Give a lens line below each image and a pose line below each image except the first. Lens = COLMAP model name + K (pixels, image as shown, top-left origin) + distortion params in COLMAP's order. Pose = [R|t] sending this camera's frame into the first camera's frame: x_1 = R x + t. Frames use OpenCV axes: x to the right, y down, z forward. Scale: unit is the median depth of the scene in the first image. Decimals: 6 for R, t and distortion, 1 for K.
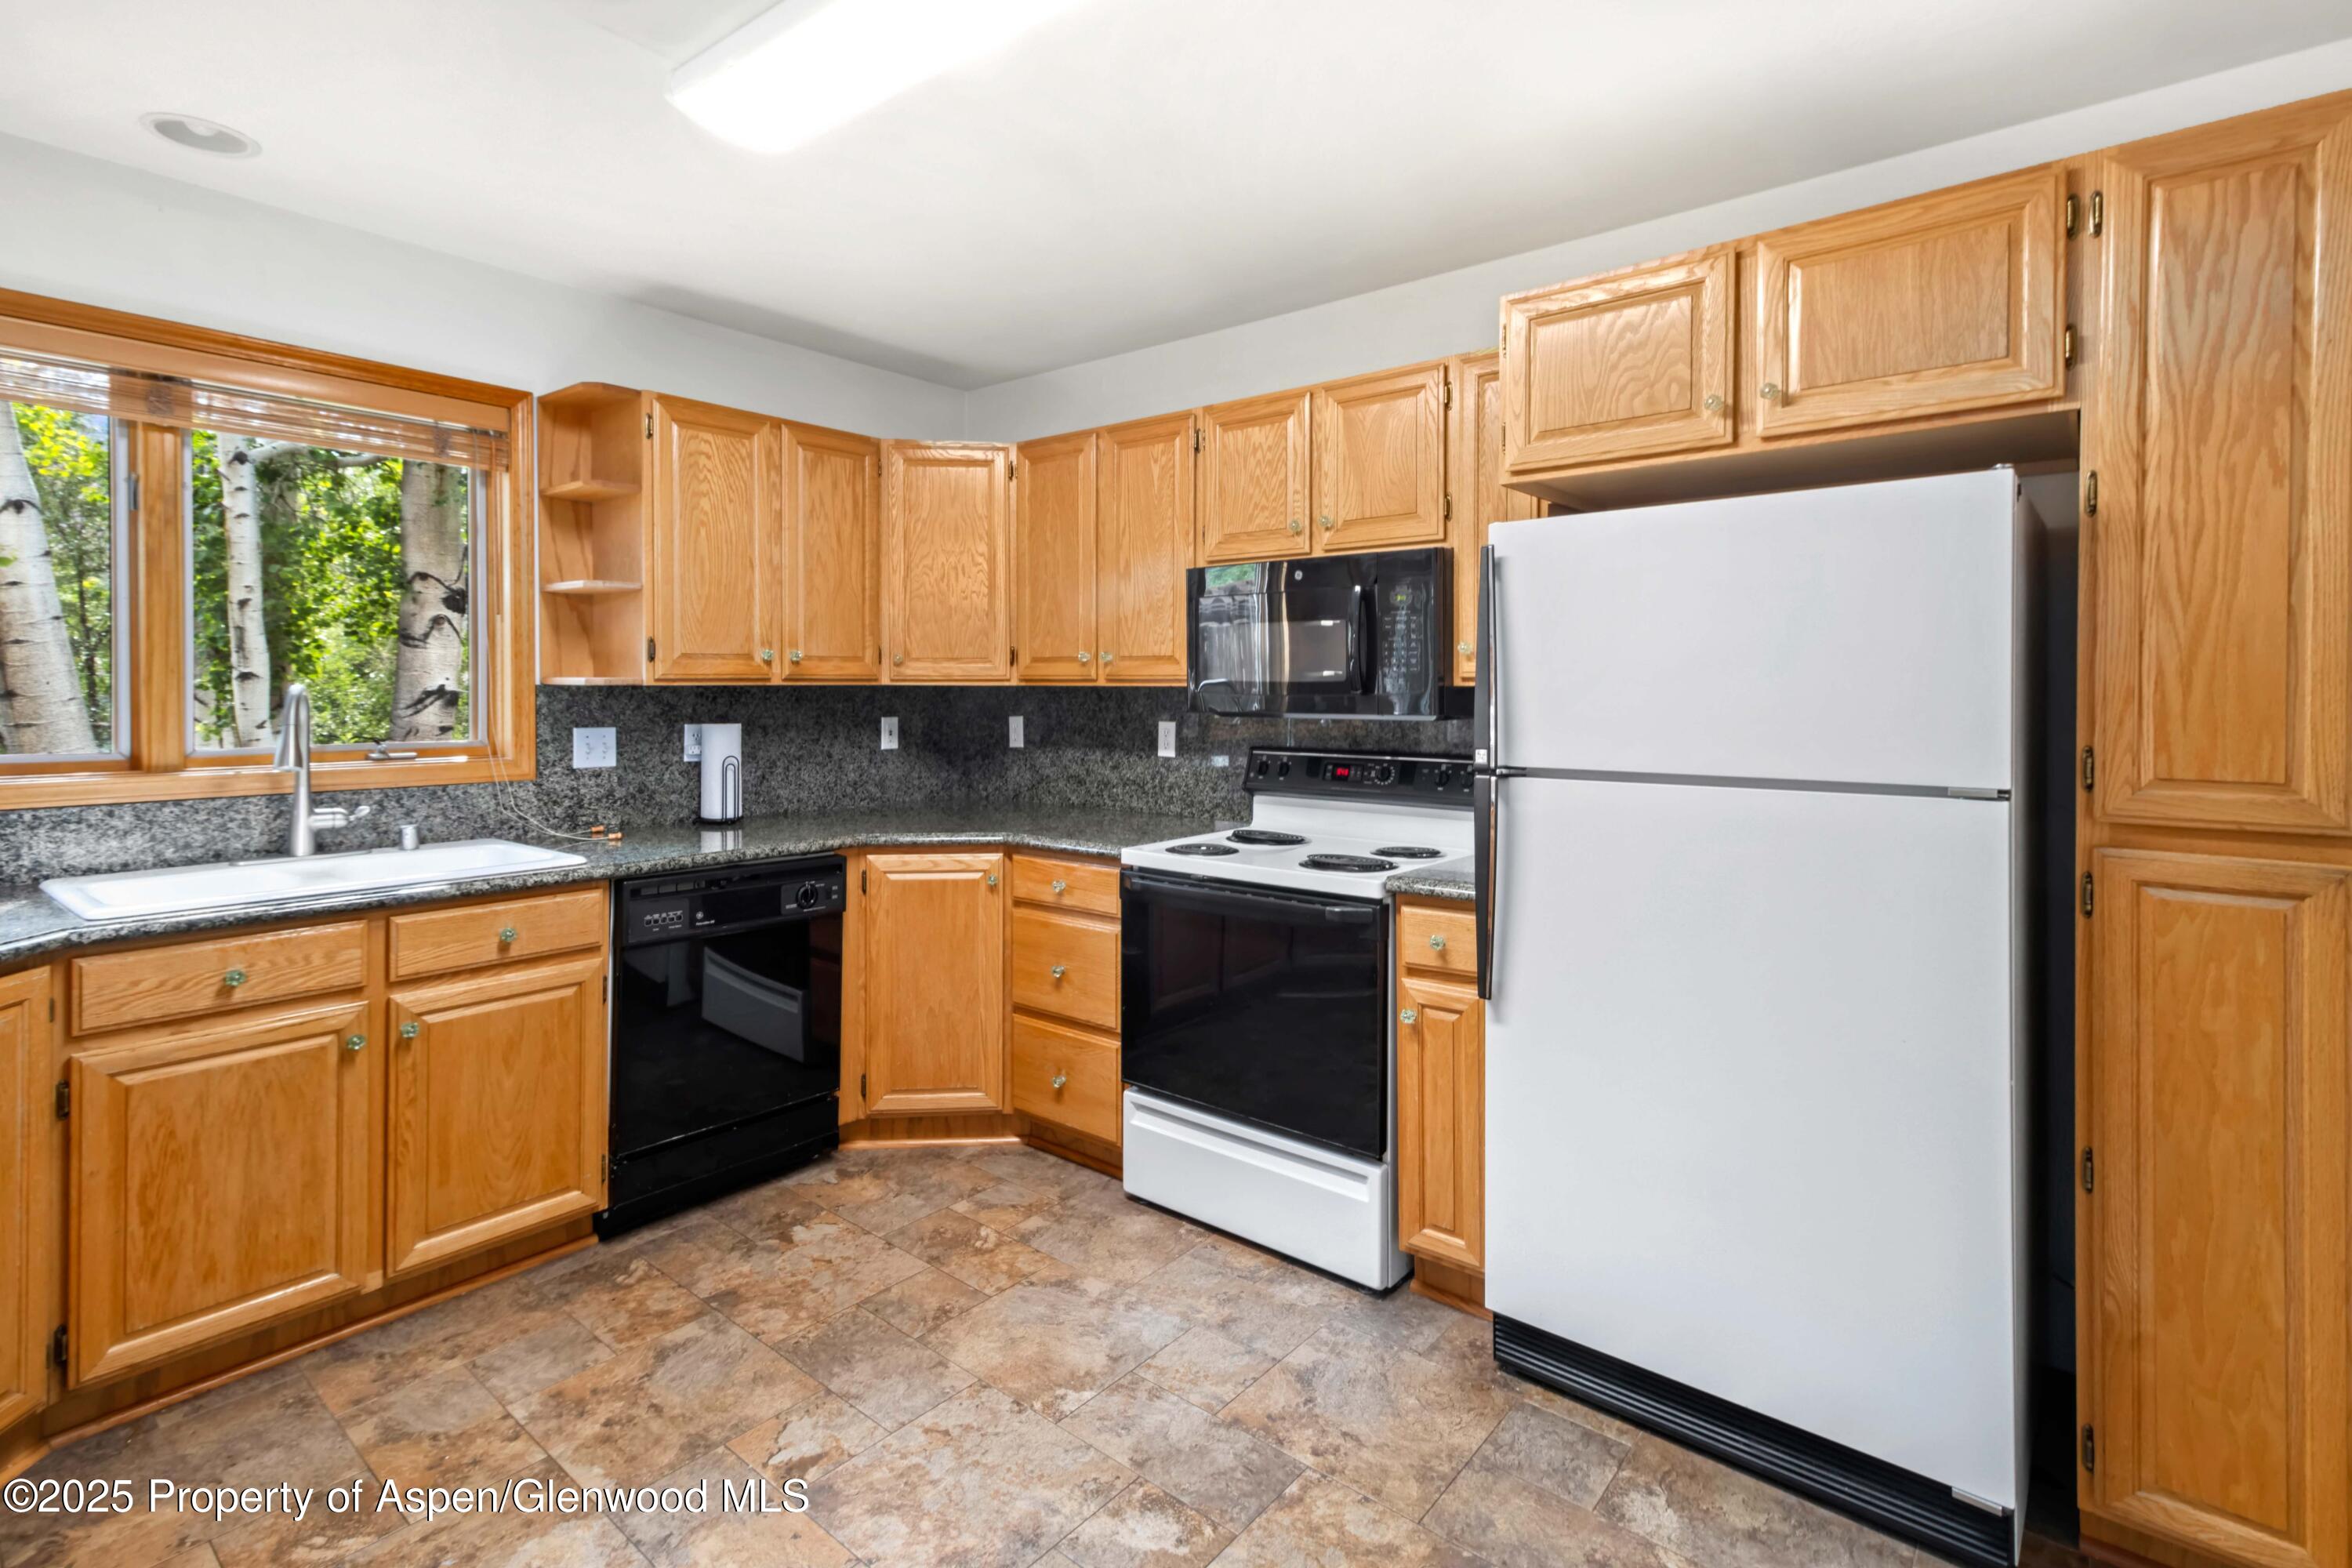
lens RADIAL K [[1132.0, 0, 1172.5], [0, 1132.0, 704.3], [0, 0, 1]] dist [0.026108, -0.007372]
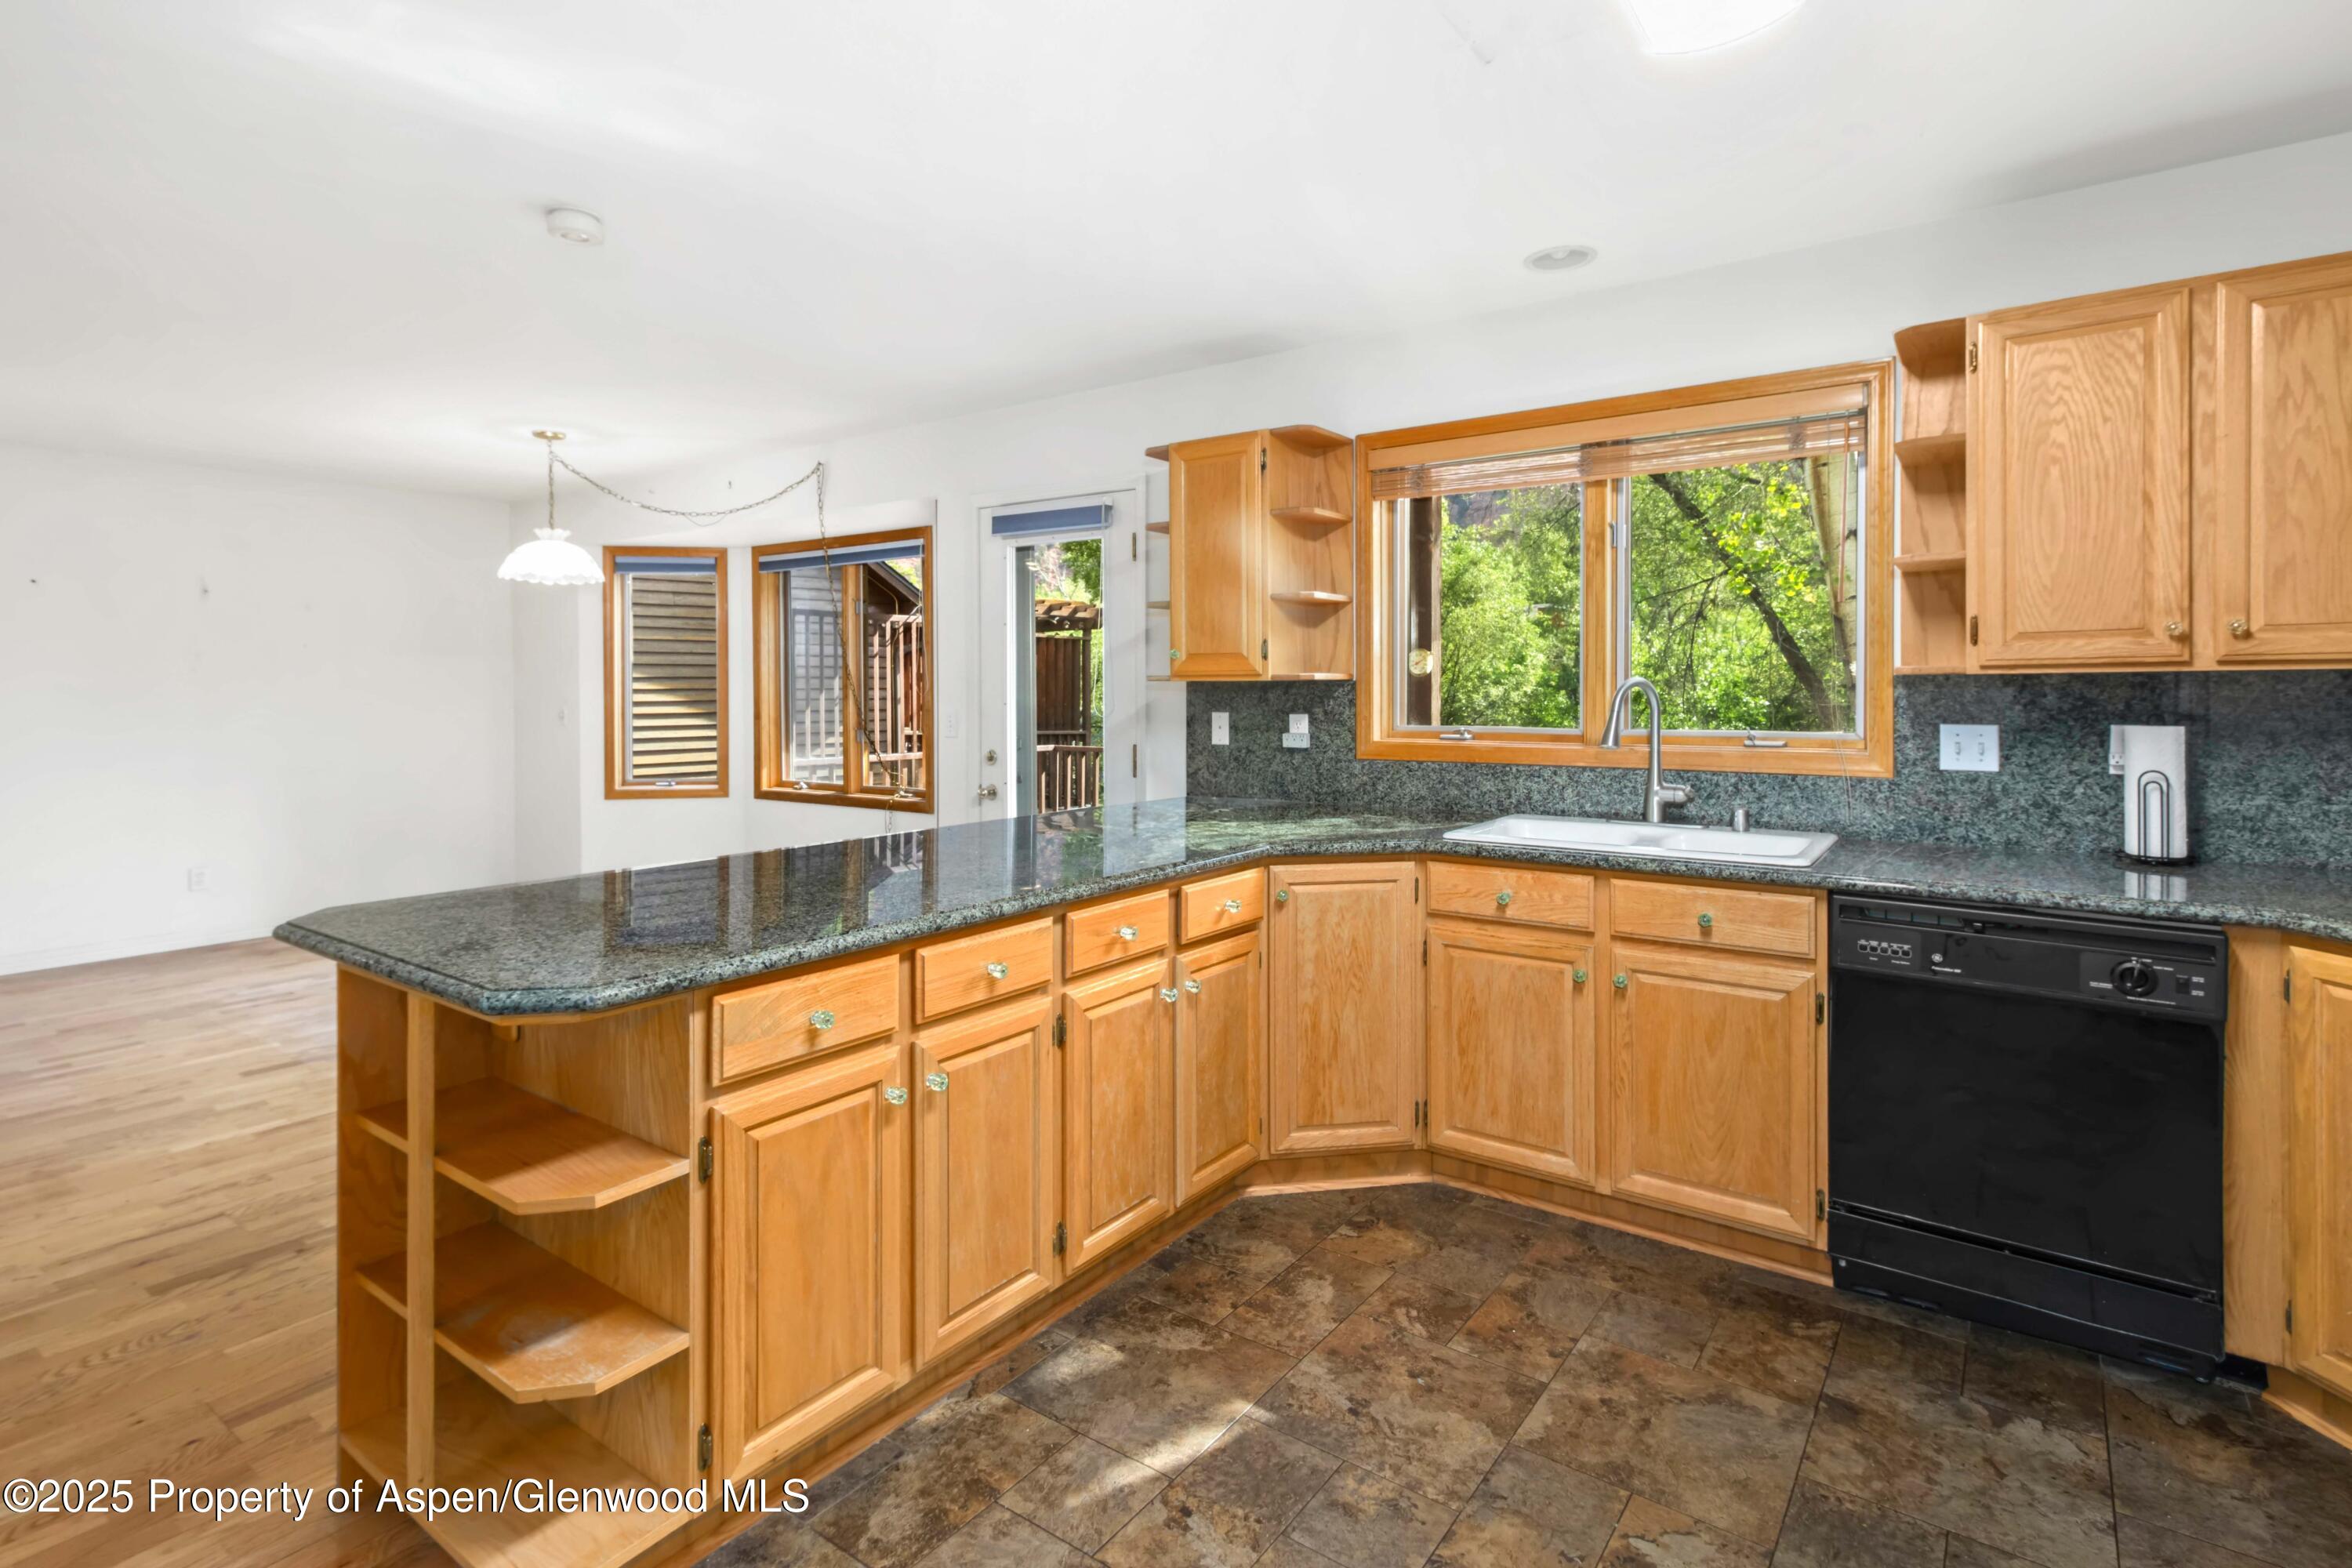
lens RADIAL K [[1132.0, 0, 1172.5], [0, 1132.0, 704.3], [0, 0, 1]] dist [0.026108, -0.007372]
pose [[0.055382, 0.013599, -0.998373, 0.380425], [-0.006357, 0.999892, 0.013267, -0.002241], [0.998445, 0.005612, 0.055463, 0.429898]]
